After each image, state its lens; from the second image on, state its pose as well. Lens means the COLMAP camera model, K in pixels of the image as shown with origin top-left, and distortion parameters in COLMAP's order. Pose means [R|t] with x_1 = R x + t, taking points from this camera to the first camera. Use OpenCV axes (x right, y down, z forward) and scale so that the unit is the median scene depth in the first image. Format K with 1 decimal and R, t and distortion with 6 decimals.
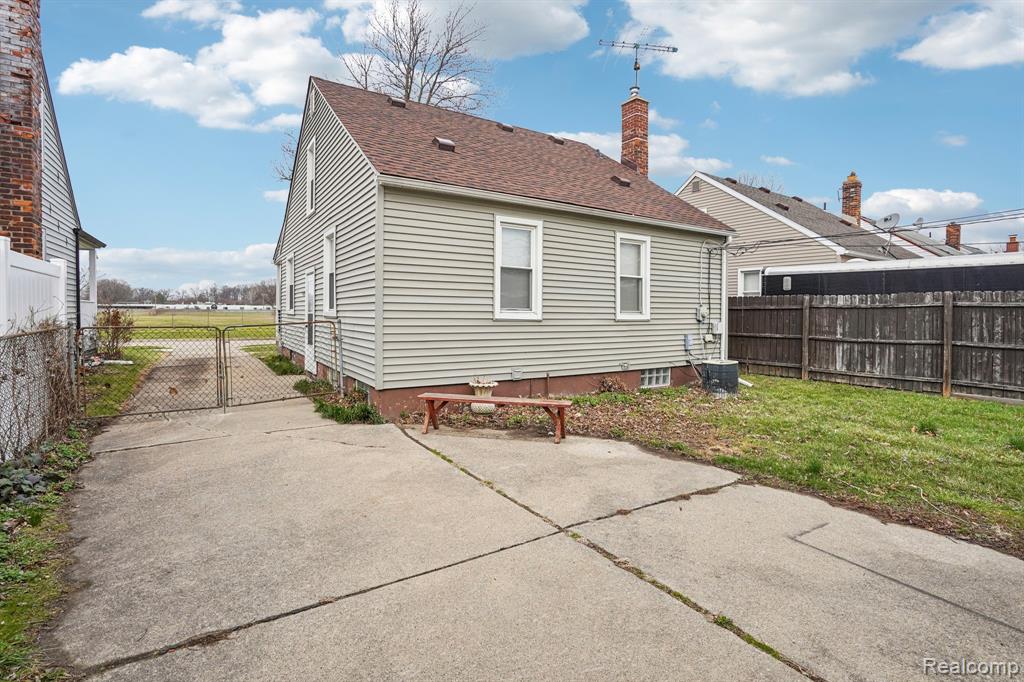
lens RADIAL K [[475.2, 0, 512.7], [0, 475.2, 333.0], [0, 0, 1]] dist [-0.067407, 0.026106]
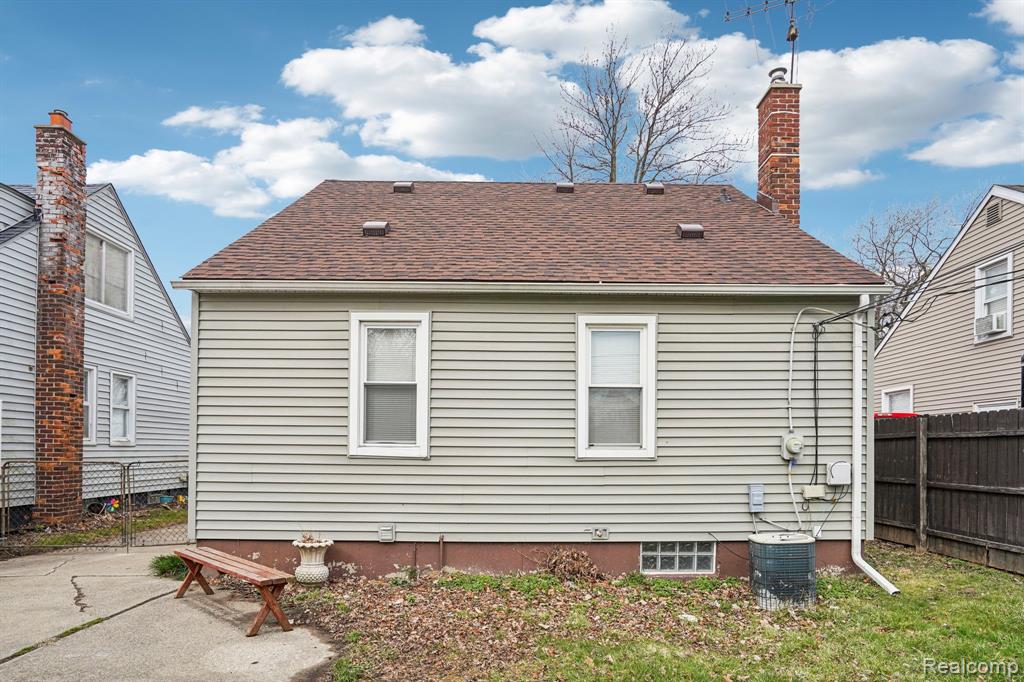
lens RADIAL K [[580.1, 0, 513.1], [0, 580.1, 459.6], [0, 0, 1]] dist [-0.005834, -0.001931]
pose [[0.860685, 0.002503, -0.509132, 0.505351], [-0.017547, 0.999540, -0.024748, -0.004422], [0.508836, 0.030234, 0.860332, 0.294477]]
